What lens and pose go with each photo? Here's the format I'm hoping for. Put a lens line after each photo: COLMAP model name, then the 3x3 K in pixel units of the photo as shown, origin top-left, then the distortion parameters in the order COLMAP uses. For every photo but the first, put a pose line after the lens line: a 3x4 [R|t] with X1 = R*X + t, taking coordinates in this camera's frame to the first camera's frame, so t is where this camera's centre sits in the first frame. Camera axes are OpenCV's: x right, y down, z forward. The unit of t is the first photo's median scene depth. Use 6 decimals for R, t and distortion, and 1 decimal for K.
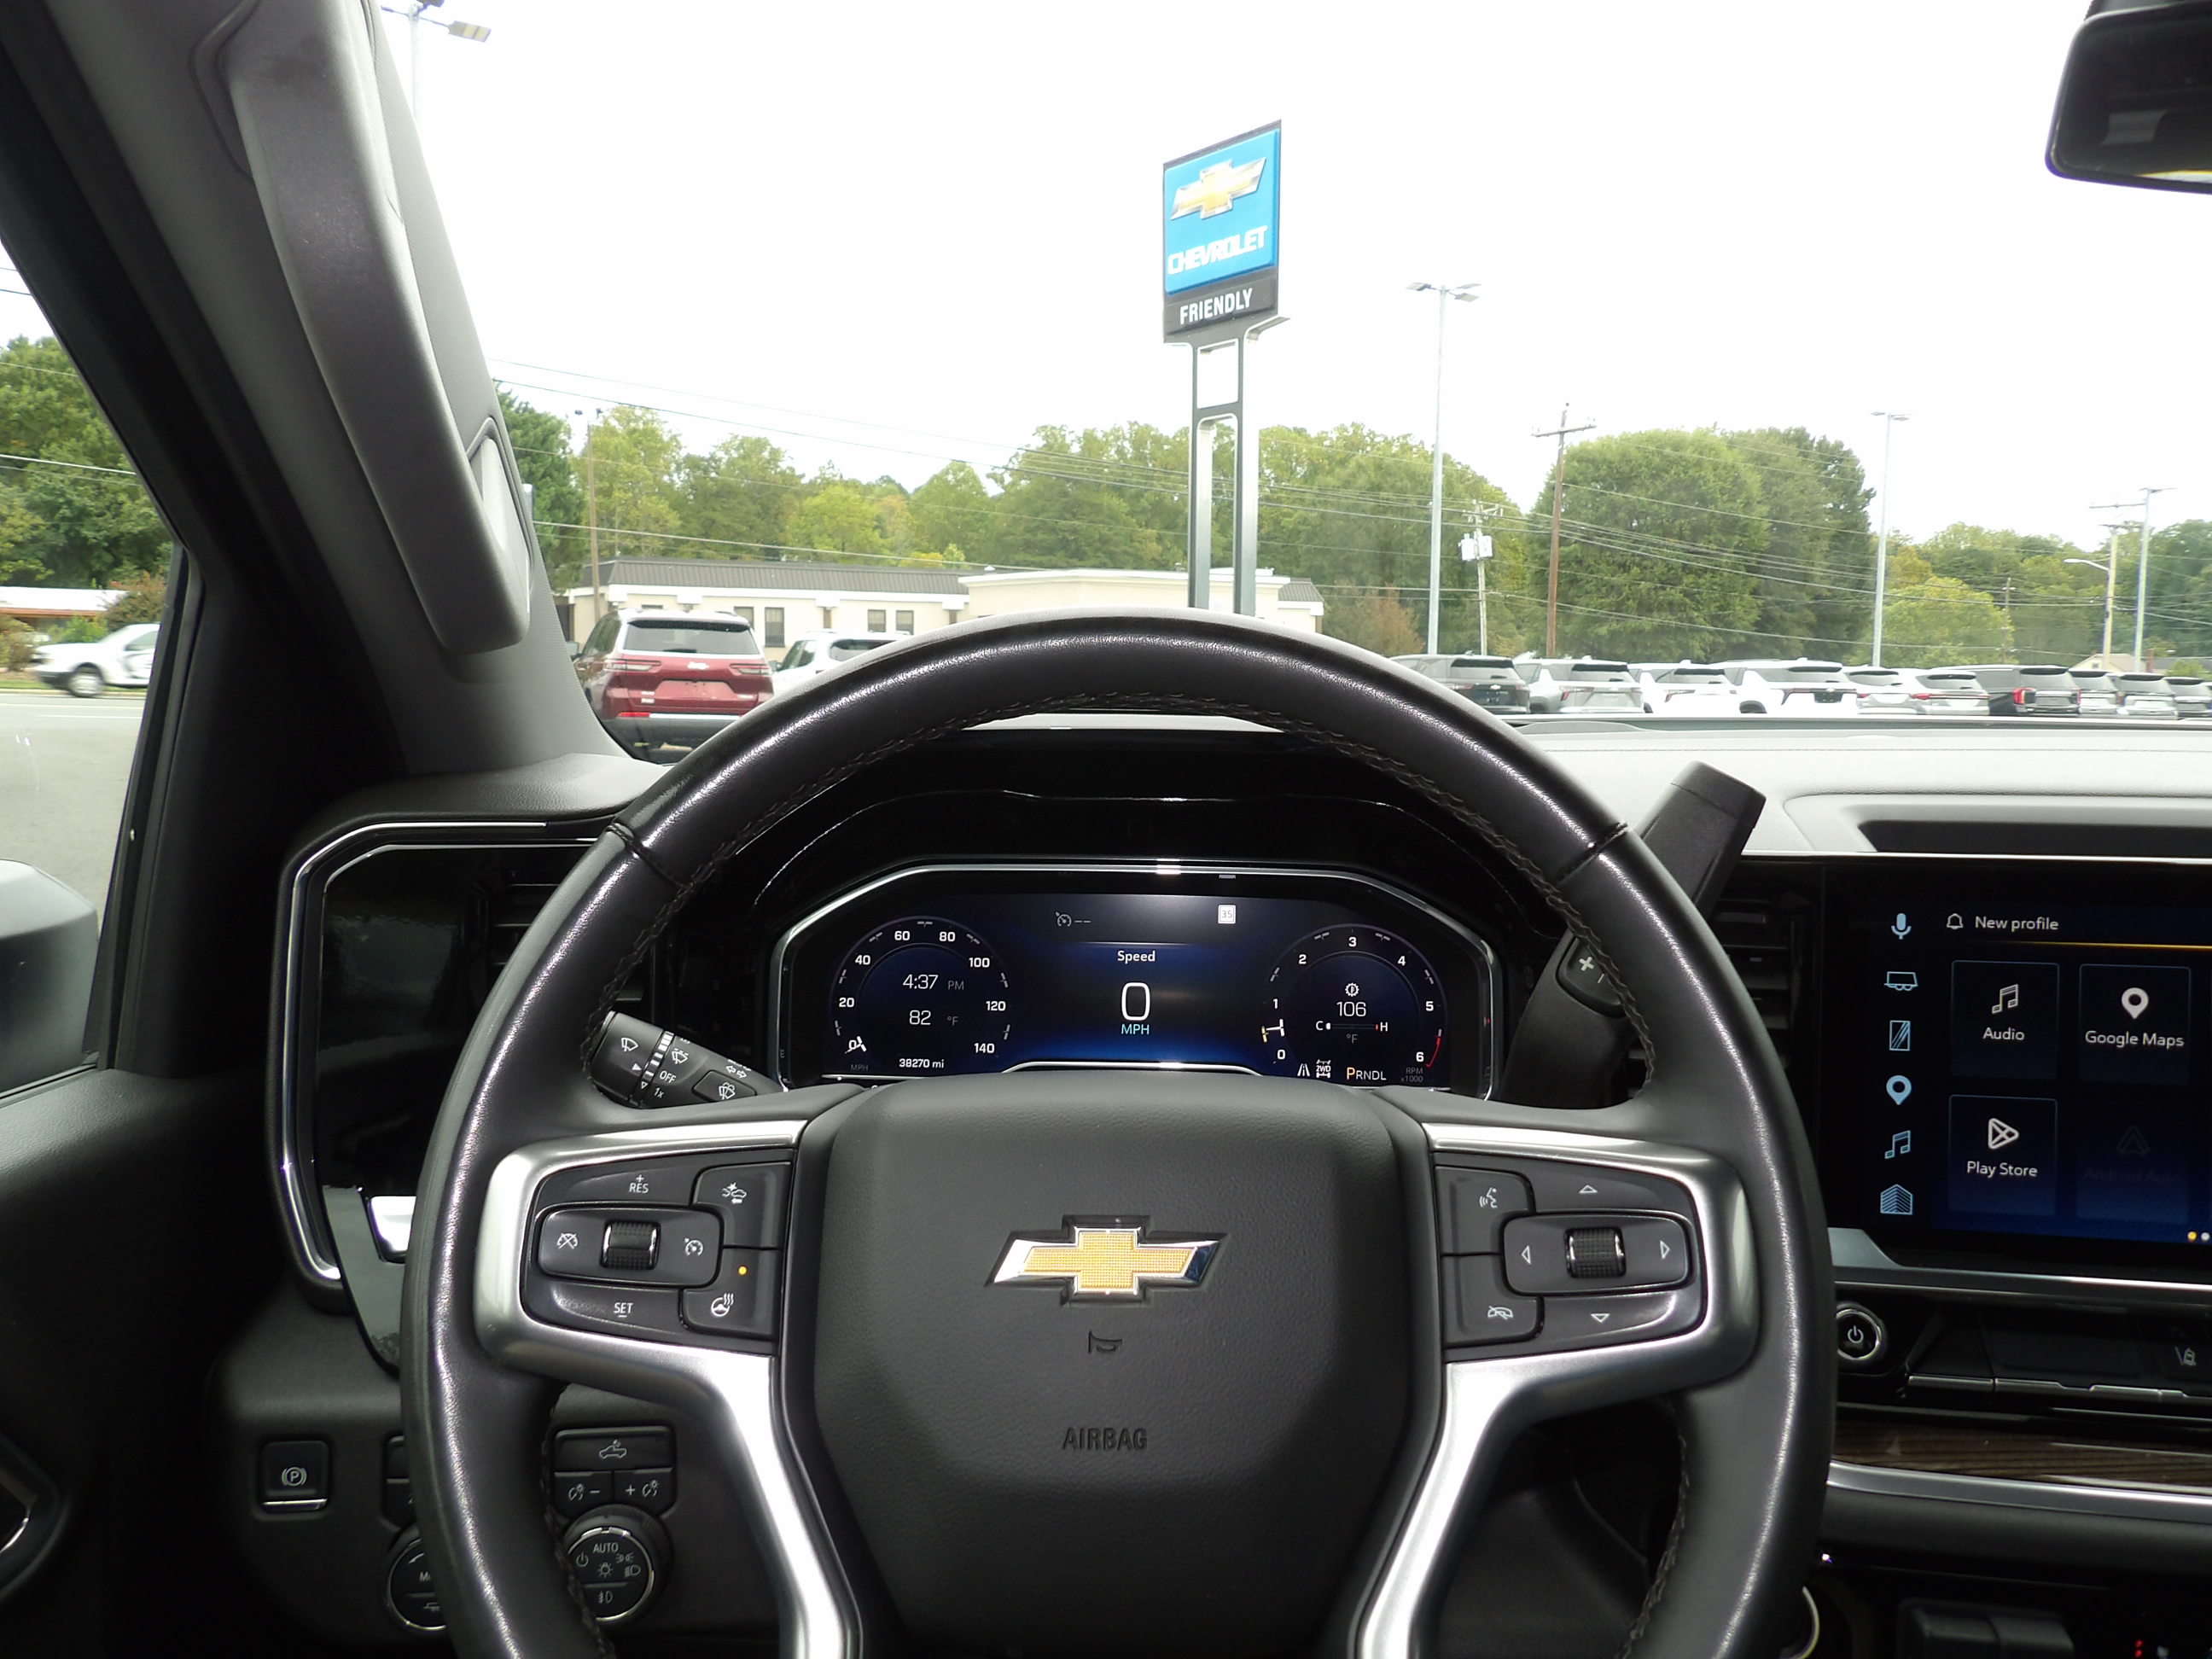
lens RADIAL K [[1553.2, 0, 1094.2], [0, 1553.2, 833.7], [0, 0, 1]] dist [-0.051524, 0.066196]
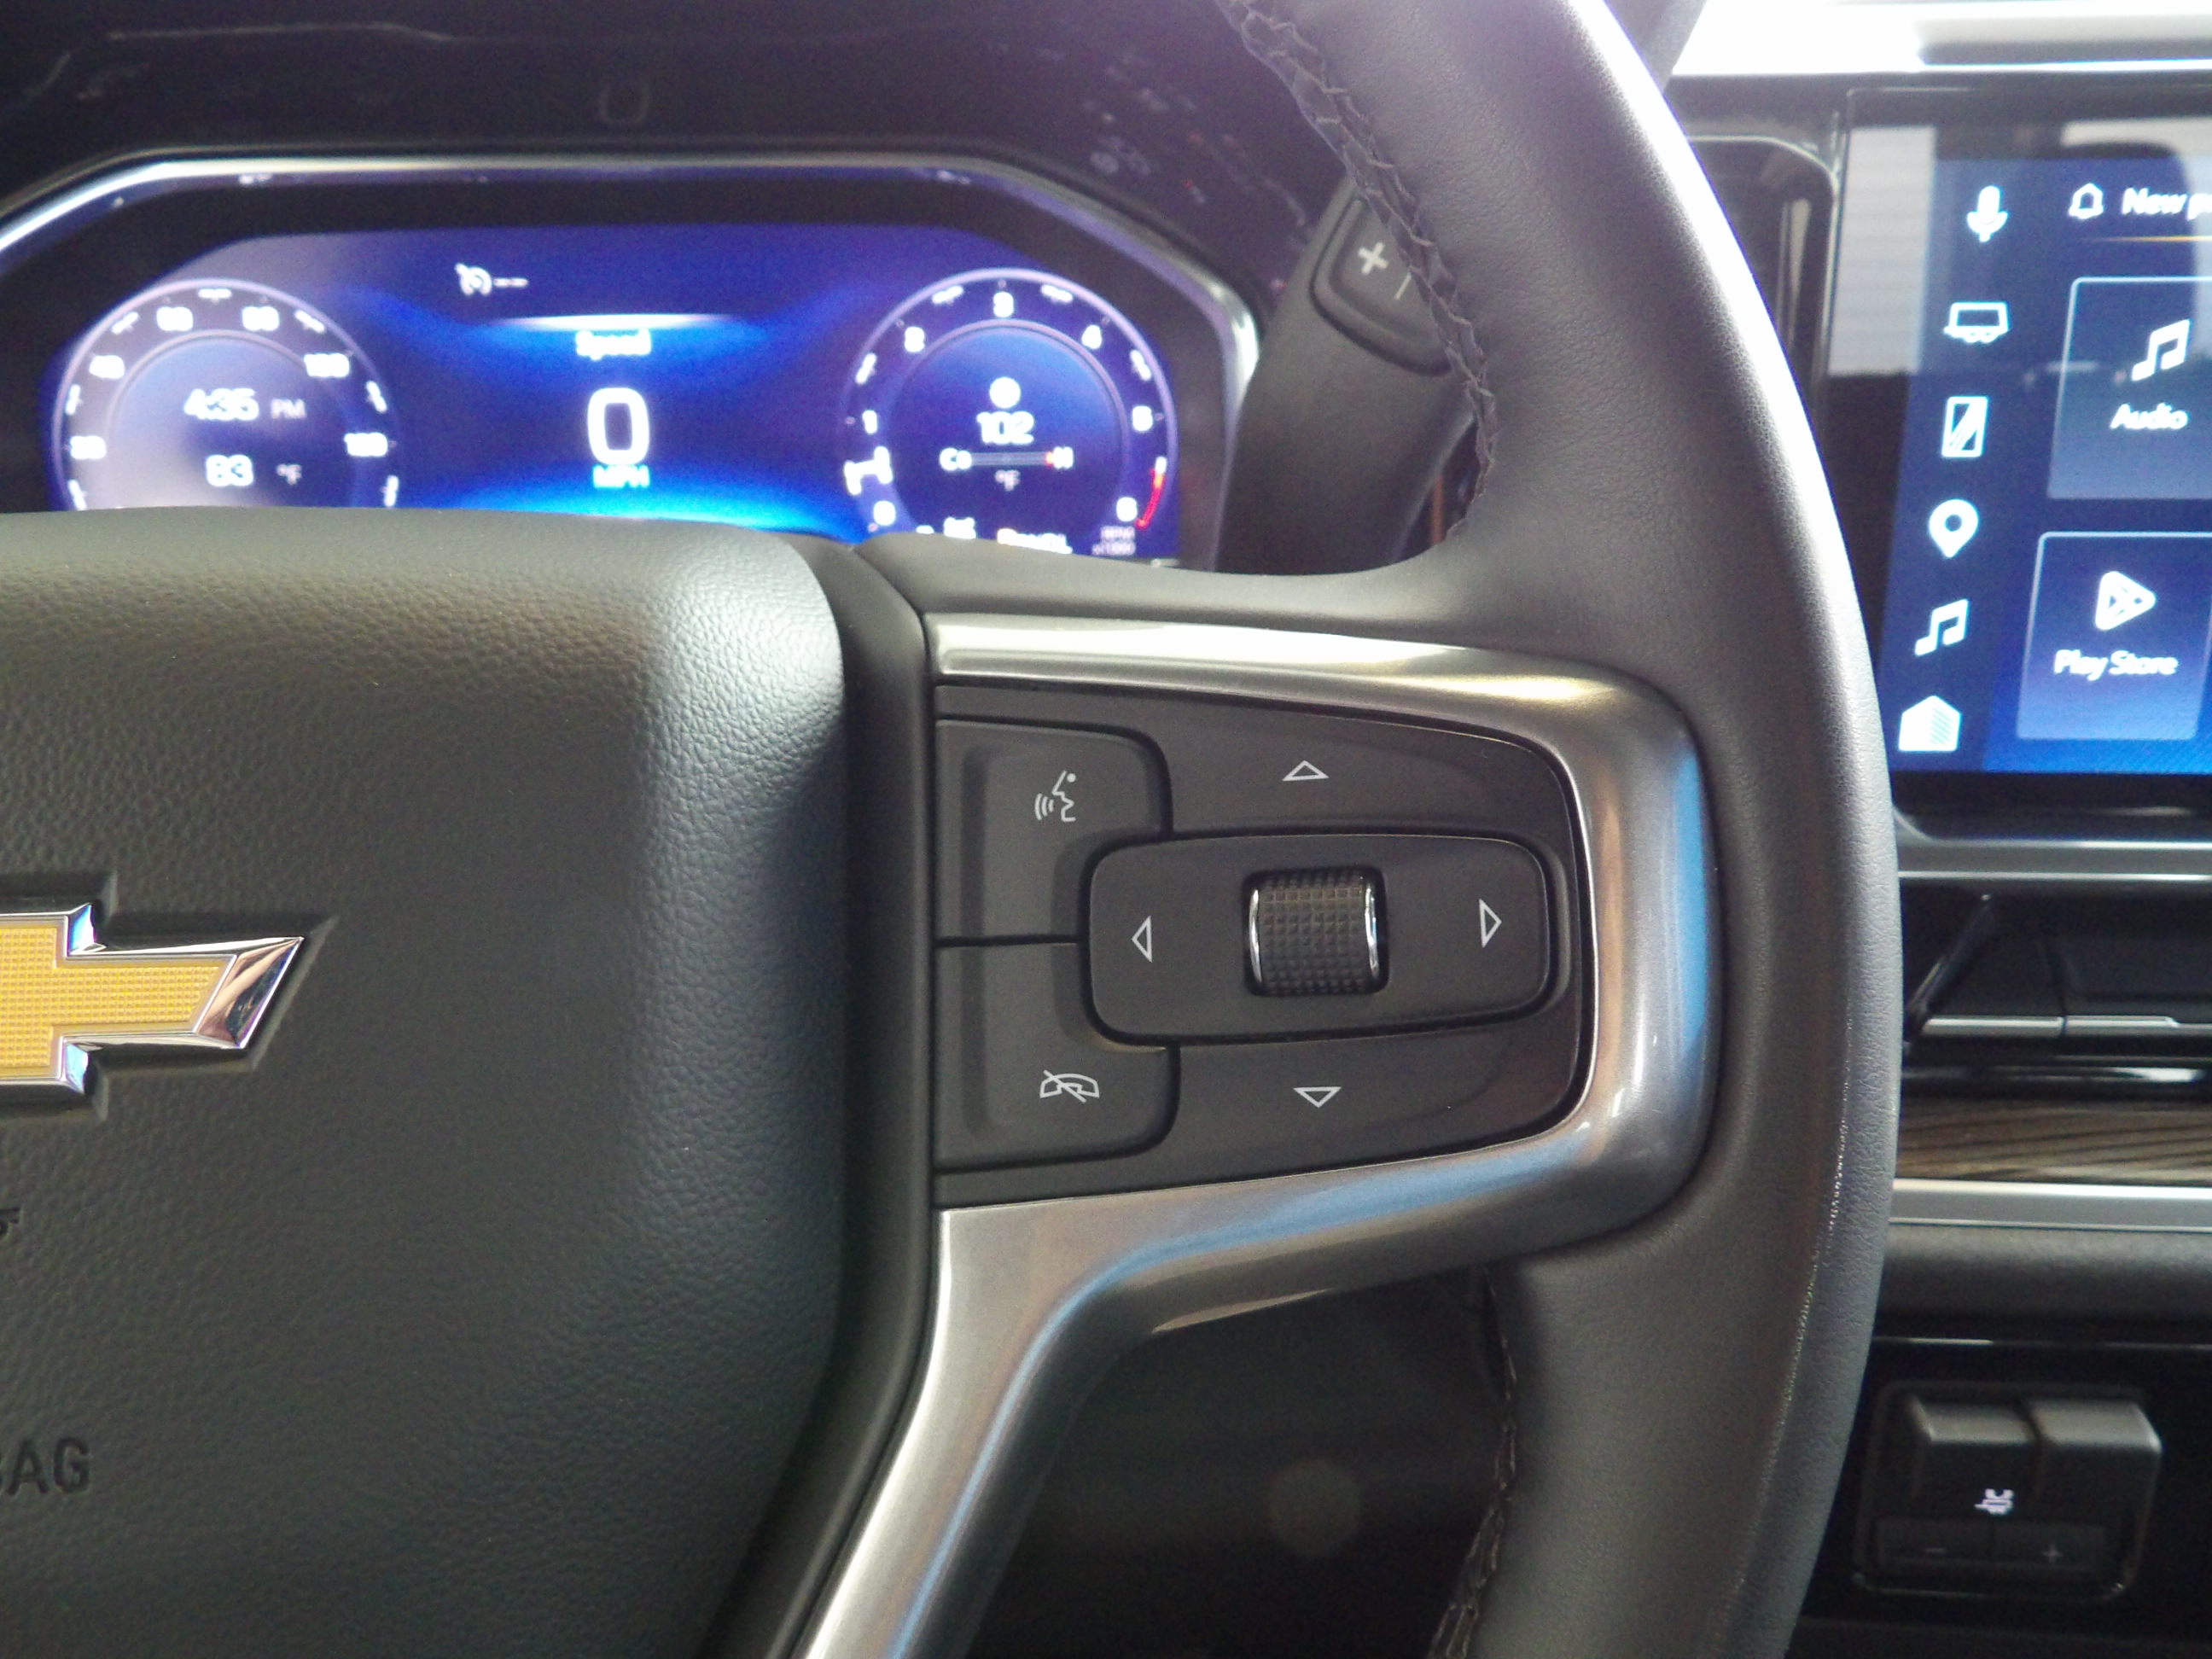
lens RADIAL K [[1791.6, 0, 1101.7], [0, 1791.6, 771.0], [0, 0, 1]] dist [-0.056694, 0.083035]
pose [[0.994269, -0.048848, 0.095091, 0.160000], [0.023171, 0.966826, 0.254383, 0.083248], [-0.104362, -0.250722, 0.962417, 0.406714]]
